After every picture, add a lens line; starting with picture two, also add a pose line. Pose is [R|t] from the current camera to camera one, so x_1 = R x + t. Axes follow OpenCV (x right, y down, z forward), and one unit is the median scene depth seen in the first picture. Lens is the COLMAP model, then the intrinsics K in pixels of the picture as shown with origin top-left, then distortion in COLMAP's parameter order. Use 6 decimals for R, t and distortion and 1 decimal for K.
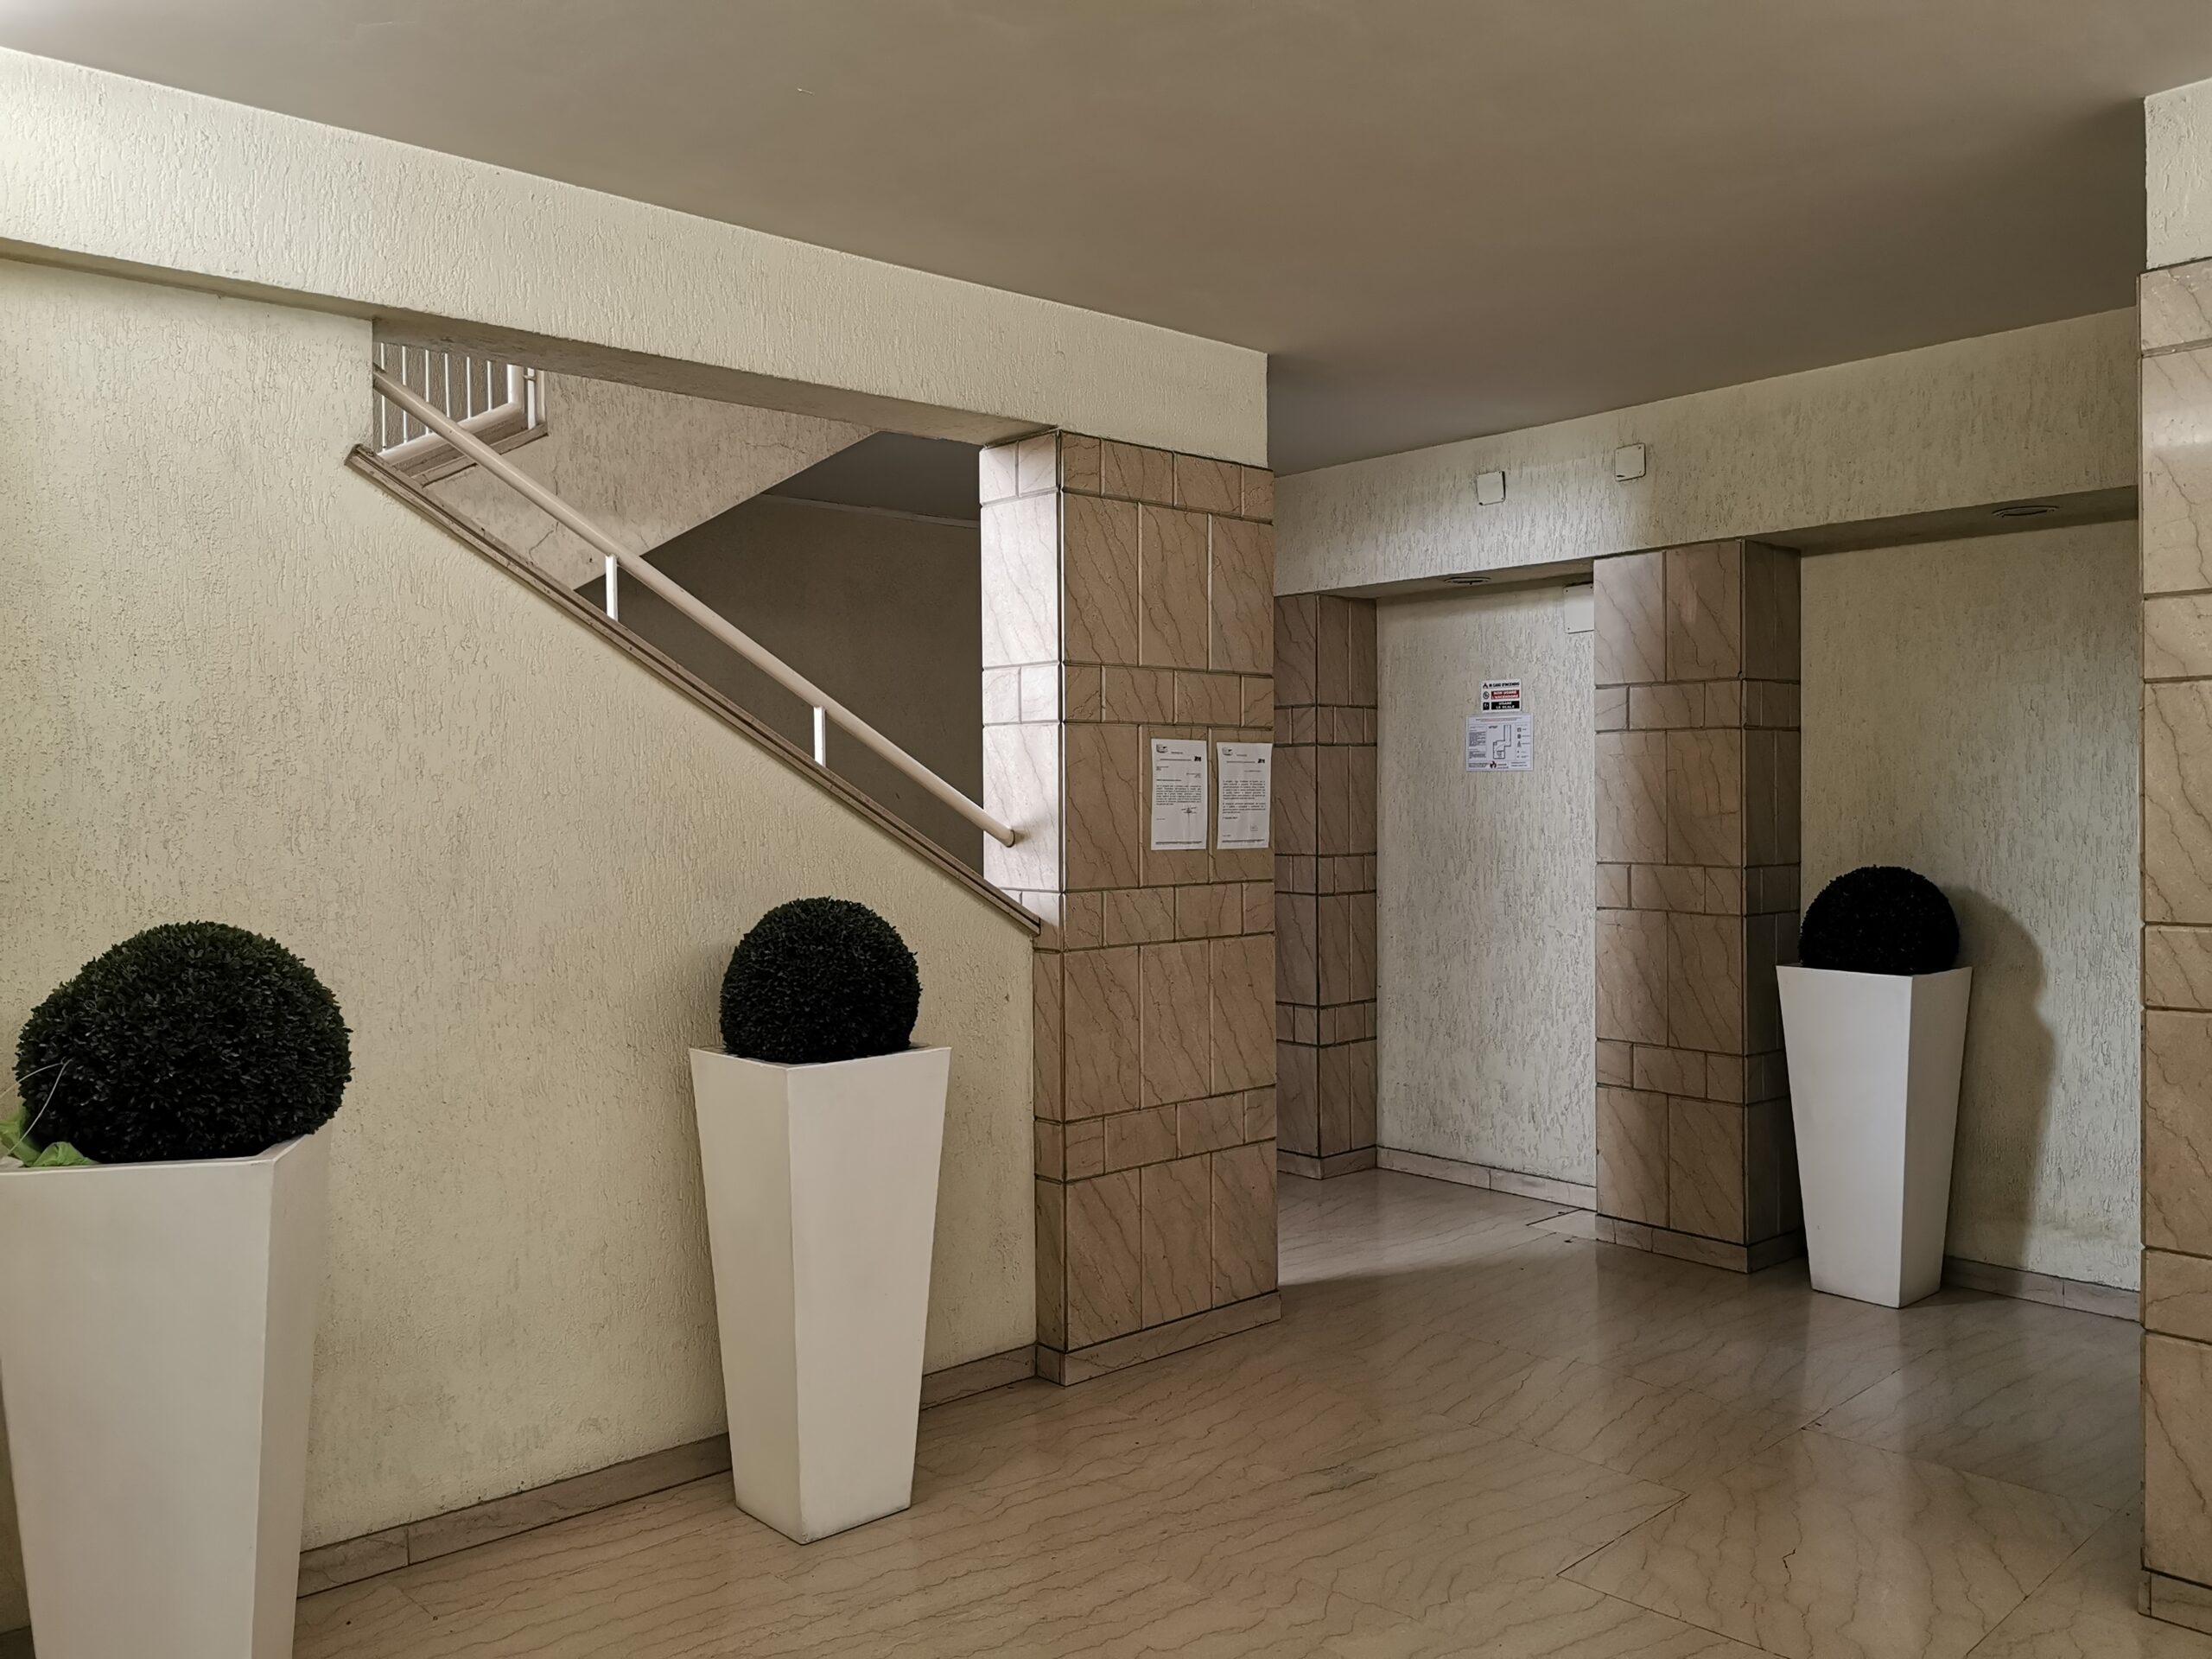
lens RADIAL K [[1701.6, 0, 1106.0], [0, 1701.6, 829.5], [0, 0, 1]] dist [0.060010, 0.000469]
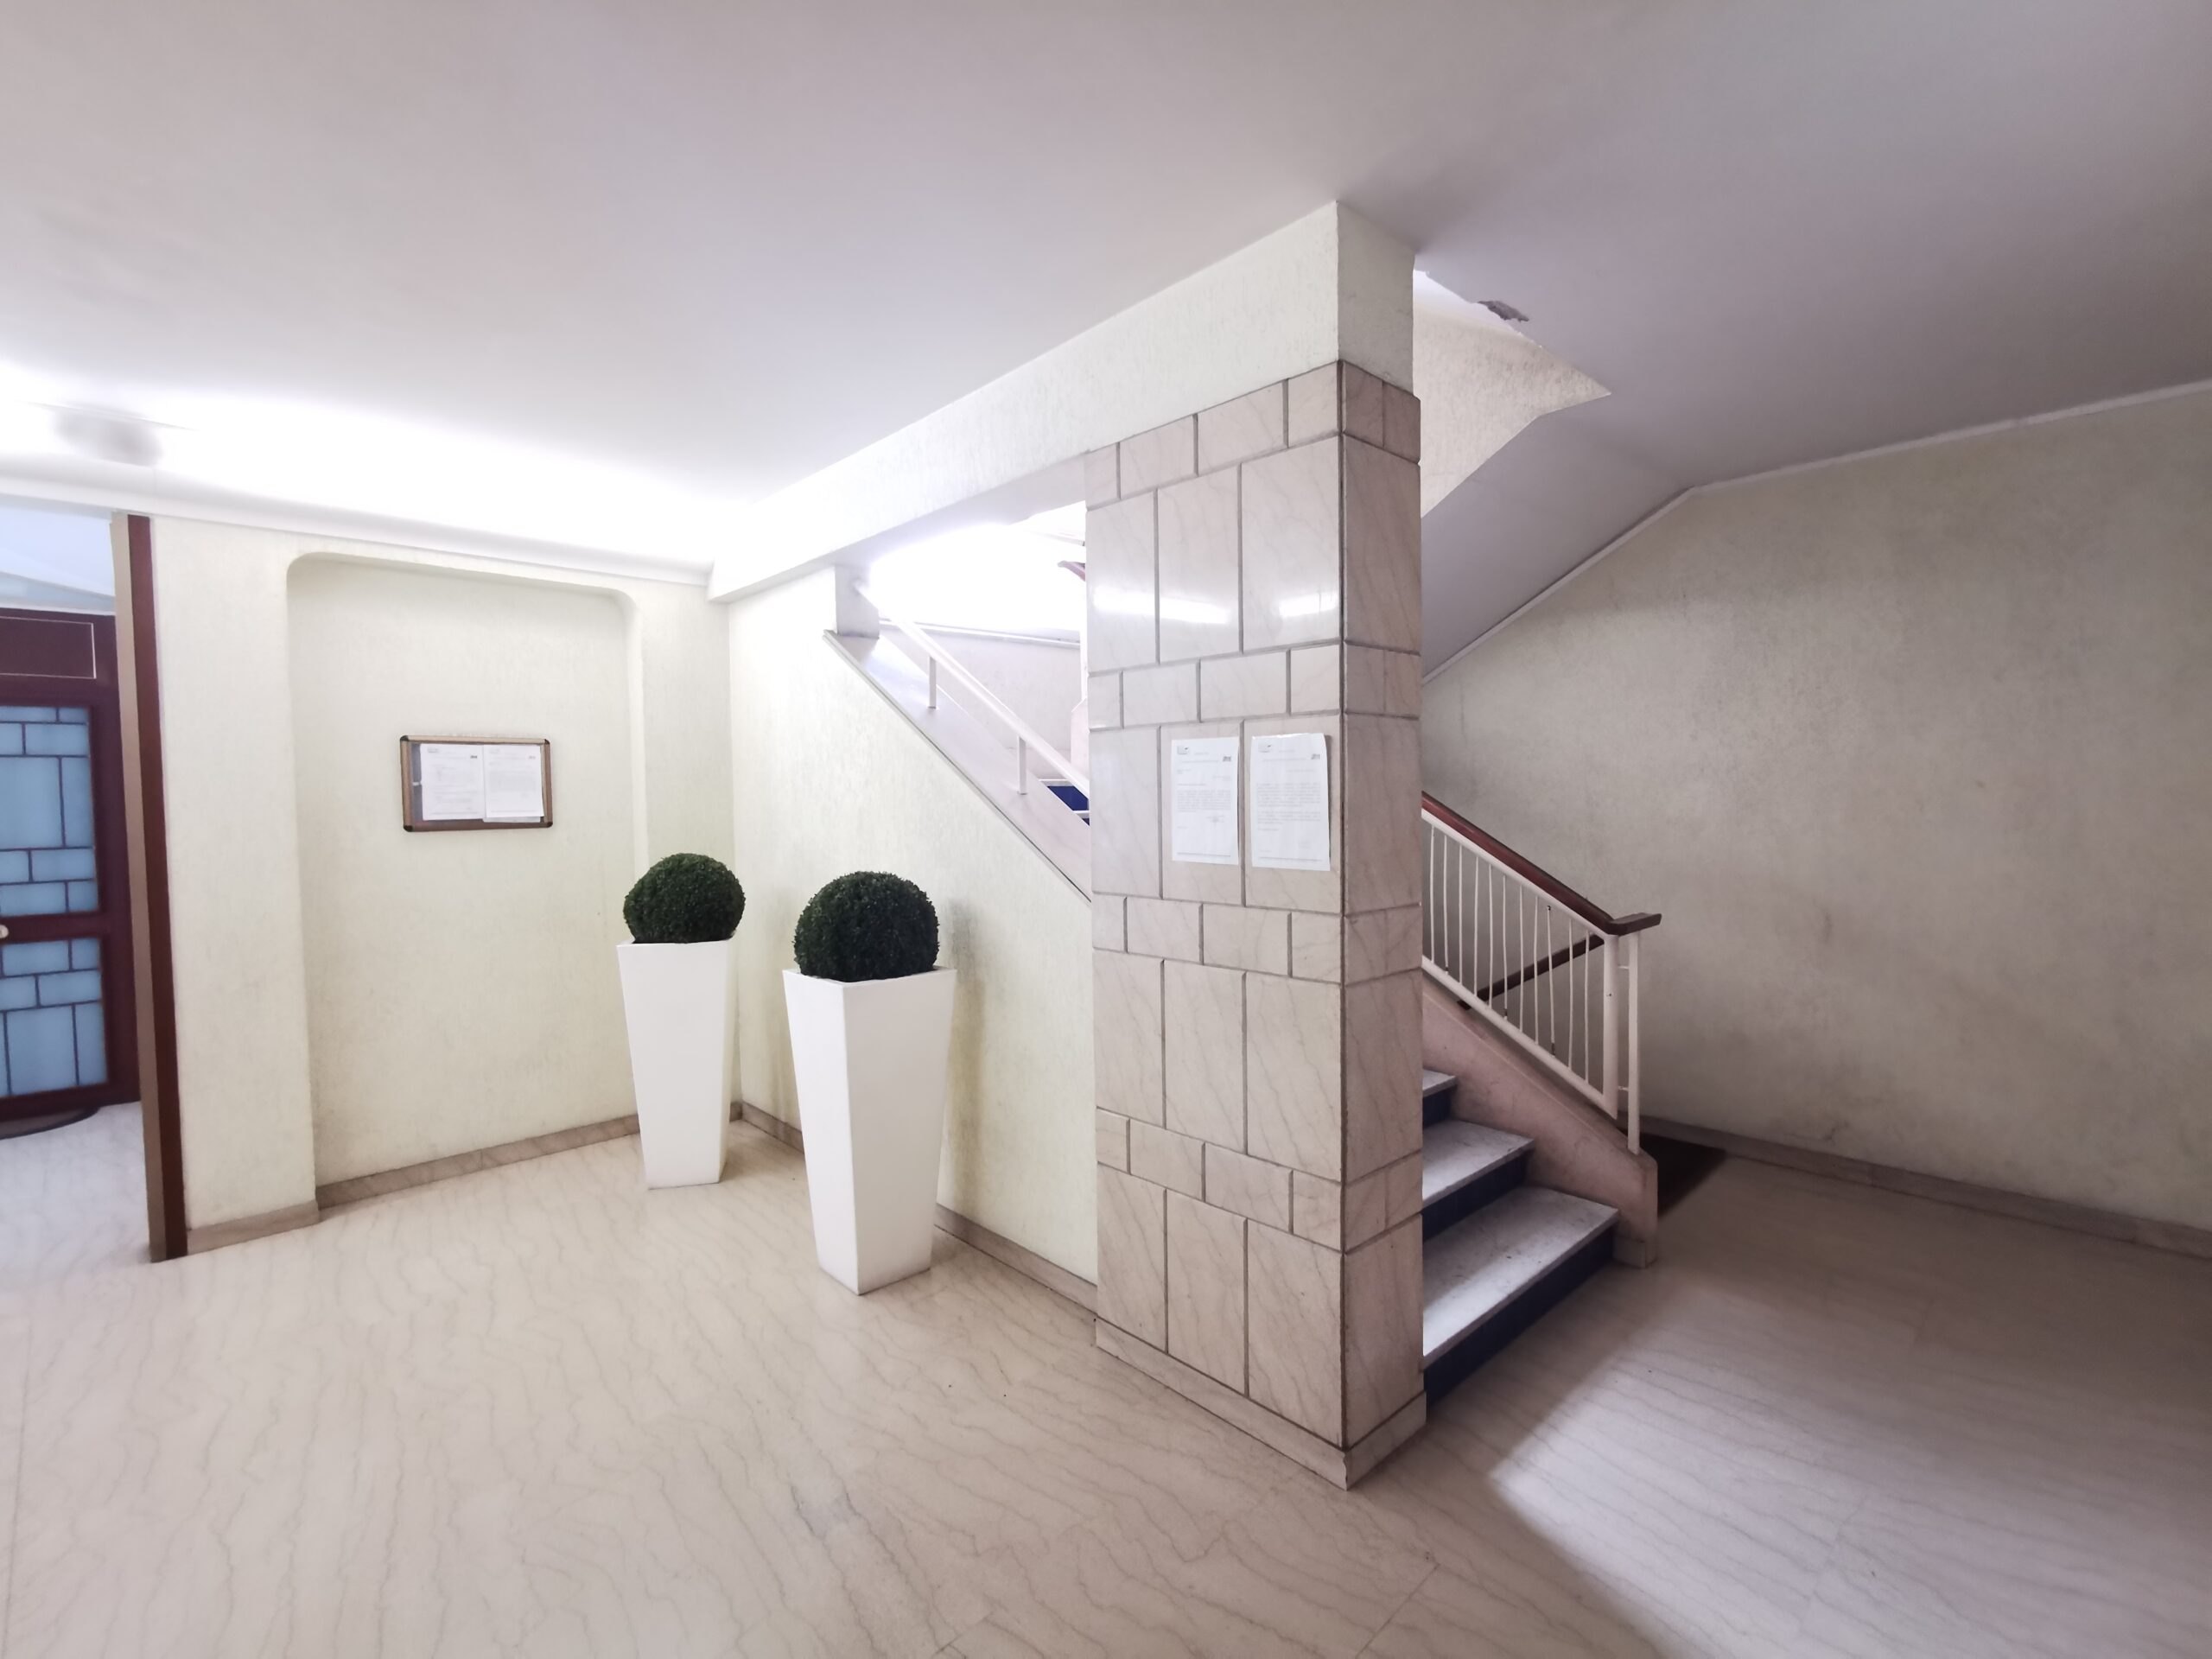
lens RADIAL K [[1028.3, 0, 1134.4], [0, 1028.3, 838.8], [0, 0, 1]] dist [0.000700, 0.000066]
pose [[0.033217, 0.055418, -0.997911, 0.579601], [-0.001969, 0.998463, 0.055383, -0.030339], [0.999446, 0.000125, 0.033275, 0.950599]]
